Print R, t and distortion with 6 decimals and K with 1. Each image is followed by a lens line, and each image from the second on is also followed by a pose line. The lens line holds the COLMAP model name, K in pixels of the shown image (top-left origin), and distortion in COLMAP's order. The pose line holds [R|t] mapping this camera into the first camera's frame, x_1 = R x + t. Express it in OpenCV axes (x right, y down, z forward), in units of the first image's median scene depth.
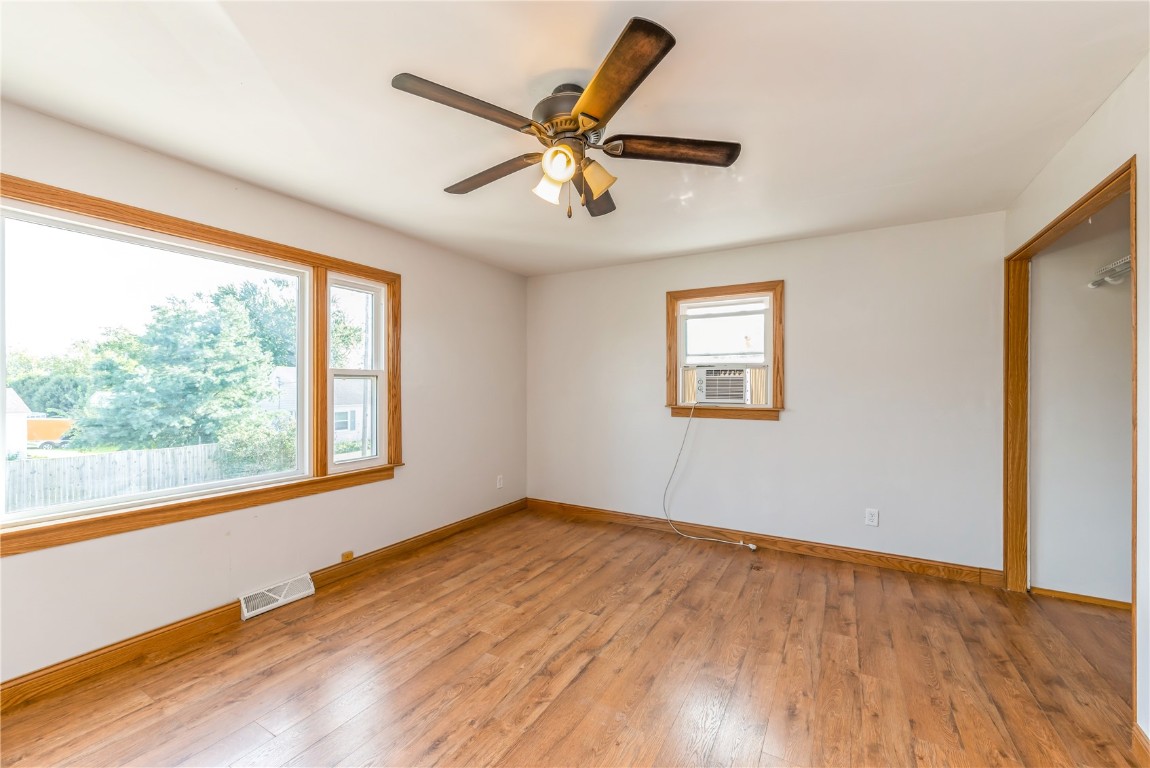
lens RADIAL K [[454.3, 0, 576.6], [0, 454.3, 382.5], [0, 0, 1]] dist [0.000090, 0.000252]
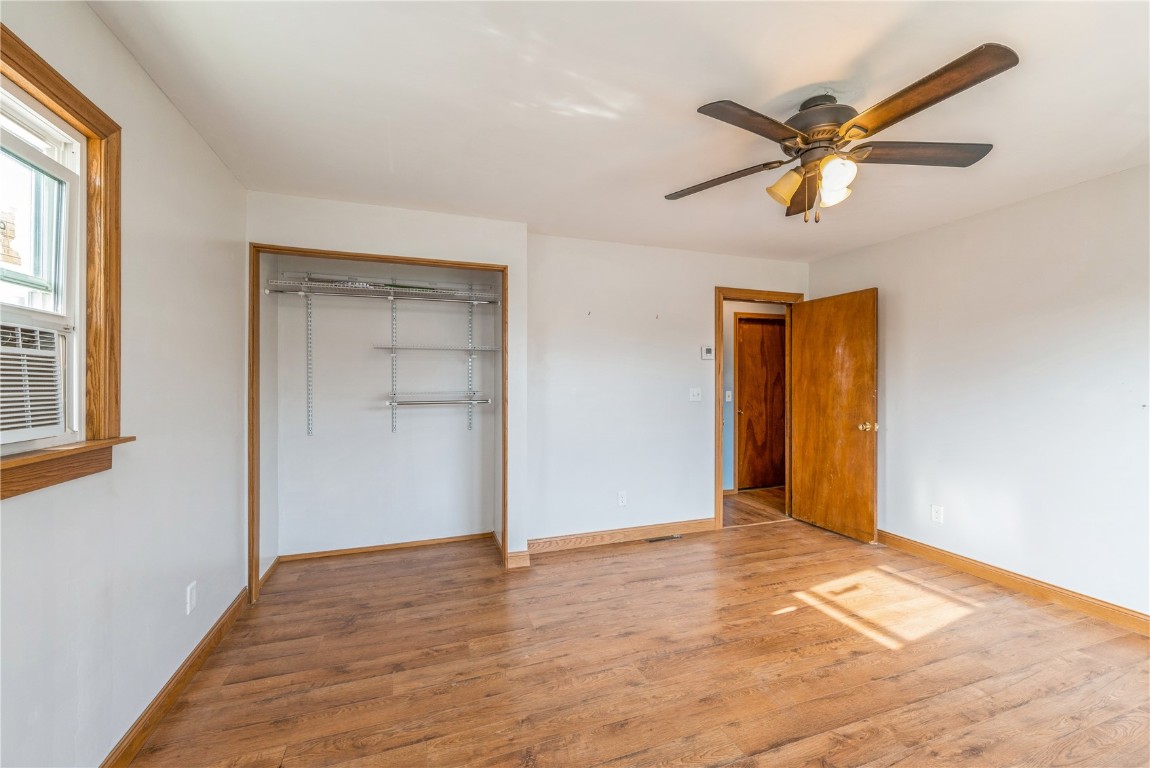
lens RADIAL K [[477.0, 0, 575.0], [0, 477.0, 384.0], [0, 0, 1]] dist [-0.003170, -0.000409]
pose [[-0.767418, -0.001612, 0.641145, -0.198017], [-0.004345, 0.999987, -0.002687, 0.013930], [-0.641133, -0.004848, -0.767415, 1.510848]]
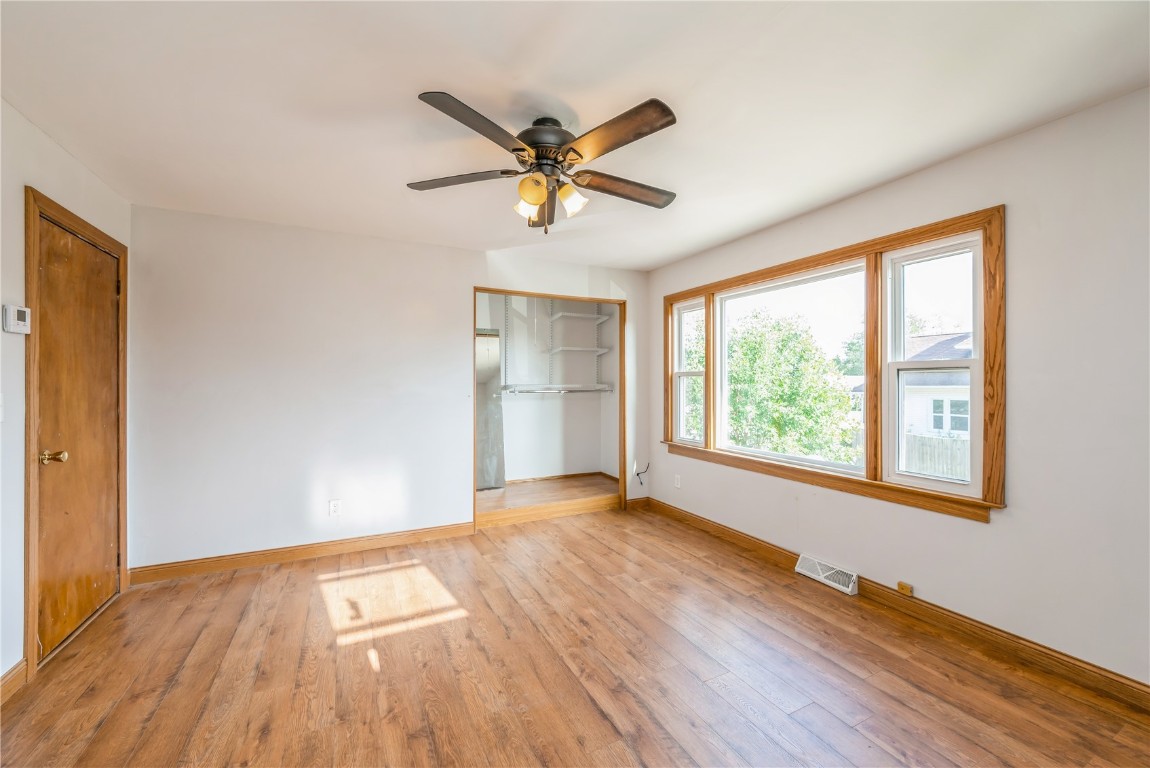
lens RADIAL K [[446.8, 0, 581.0], [0, 446.8, 380.5], [0, 0, 1]] dist [0.000739, 0.000164]
pose [[-0.528072, -0.003883, -0.849191, 0.615618], [0.006884, 0.999937, -0.008854, 0.009507], [0.849172, -0.010522, -0.528012, 1.154669]]
